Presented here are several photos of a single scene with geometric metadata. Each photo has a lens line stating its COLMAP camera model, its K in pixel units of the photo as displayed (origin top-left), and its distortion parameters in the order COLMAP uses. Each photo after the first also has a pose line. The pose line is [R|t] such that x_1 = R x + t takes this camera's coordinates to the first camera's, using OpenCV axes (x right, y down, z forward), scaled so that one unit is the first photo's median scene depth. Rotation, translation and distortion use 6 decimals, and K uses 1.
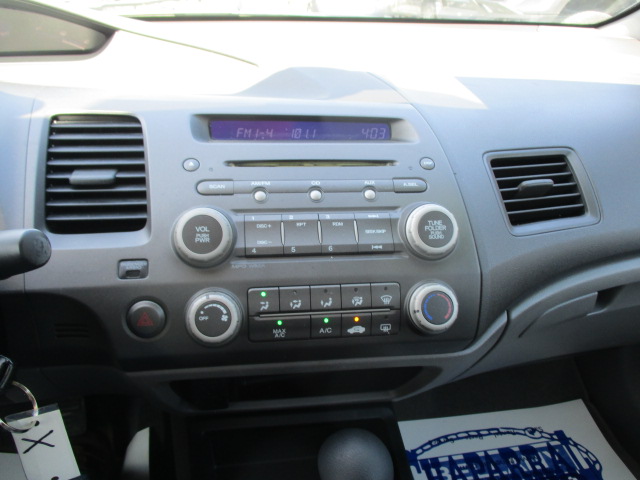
lens RADIAL K [[534.6, 0, 317.1], [0, 534.6, 242.0], [0, 0, 1]] dist [-0.023213, 0.002177]
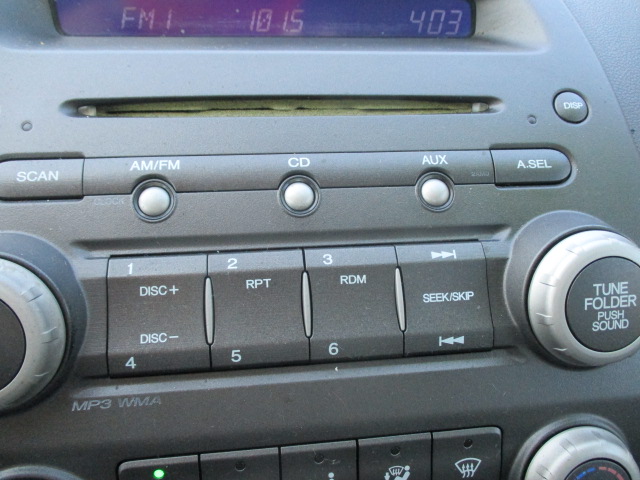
lens RADIAL K [[534.6, 0, 320.0], [0, 534.6, 238.8], [0, 0, 1]] dist [-0.023213, 0.002177]
pose [[0.999922, 0.012344, 0.001930, 0.012986], [-0.012464, 0.974945, 0.222098, -0.146550], [0.000860, -0.222105, 0.975022, 0.619823]]
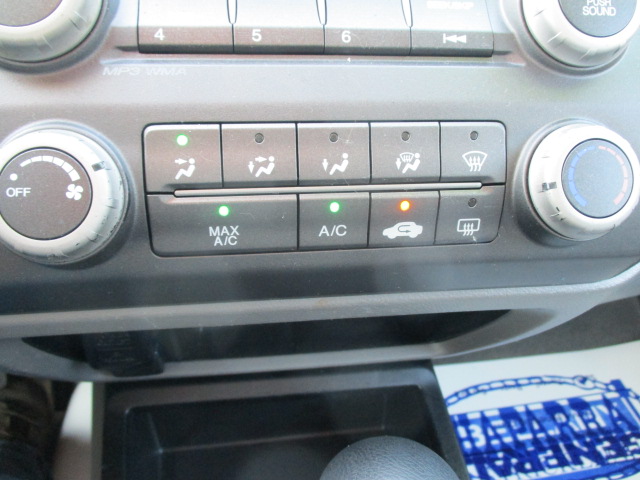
lens RADIAL K [[534.6, 0, 321.4], [0, 534.6, 237.8], [0, 0, 1]] dist [-0.023213, 0.002177]
pose [[0.999936, 0.006220, 0.009410, 0.002415], [-0.007314, 0.992627, 0.120992, 0.114149], [-0.008588, -0.121053, 0.992609, 0.548266]]
